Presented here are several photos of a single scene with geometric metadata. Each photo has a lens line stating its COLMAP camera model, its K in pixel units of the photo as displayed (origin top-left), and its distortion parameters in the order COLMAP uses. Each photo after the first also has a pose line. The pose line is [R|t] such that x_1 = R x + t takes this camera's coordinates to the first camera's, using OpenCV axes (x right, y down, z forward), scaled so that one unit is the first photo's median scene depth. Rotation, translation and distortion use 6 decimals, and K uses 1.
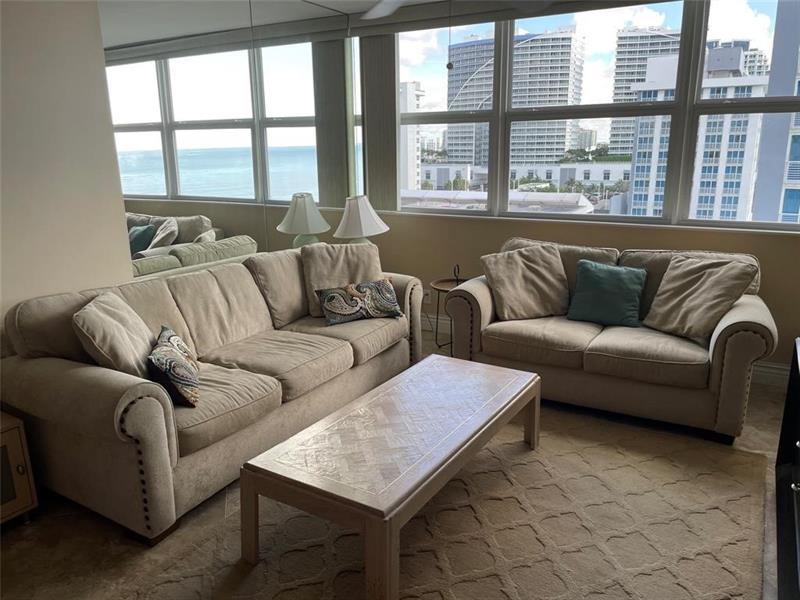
lens RADIAL K [[609.9, 0, 405.4], [0, 609.9, 302.6], [0, 0, 1]] dist [0.062092, -0.088014]
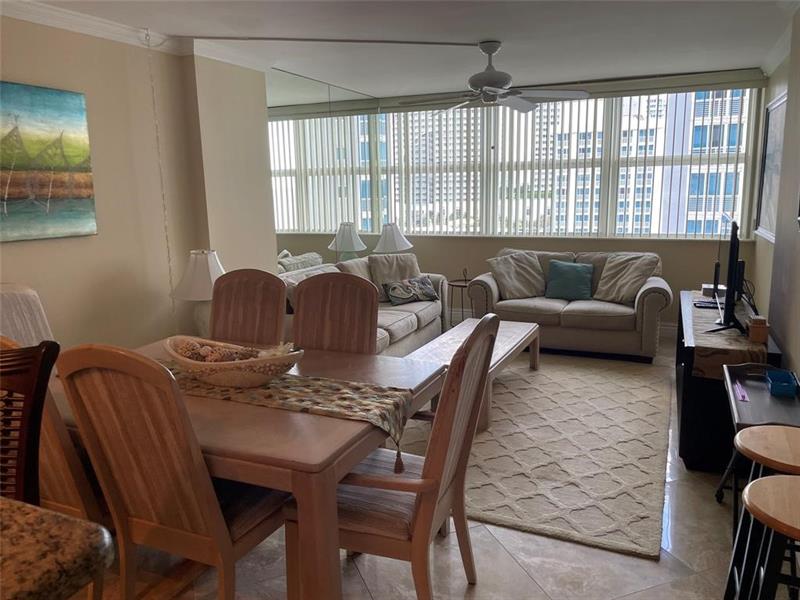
lens RADIAL K [[609.9, 0, 402.0], [0, 609.9, 298.8], [0, 0, 1]] dist [0.062092, -0.088014]
pose [[0.993503, -0.030825, 0.109548, -0.269479], [0.038127, 0.997143, -0.065205, 0.118184], [-0.107225, 0.068958, 0.991841, -0.500494]]
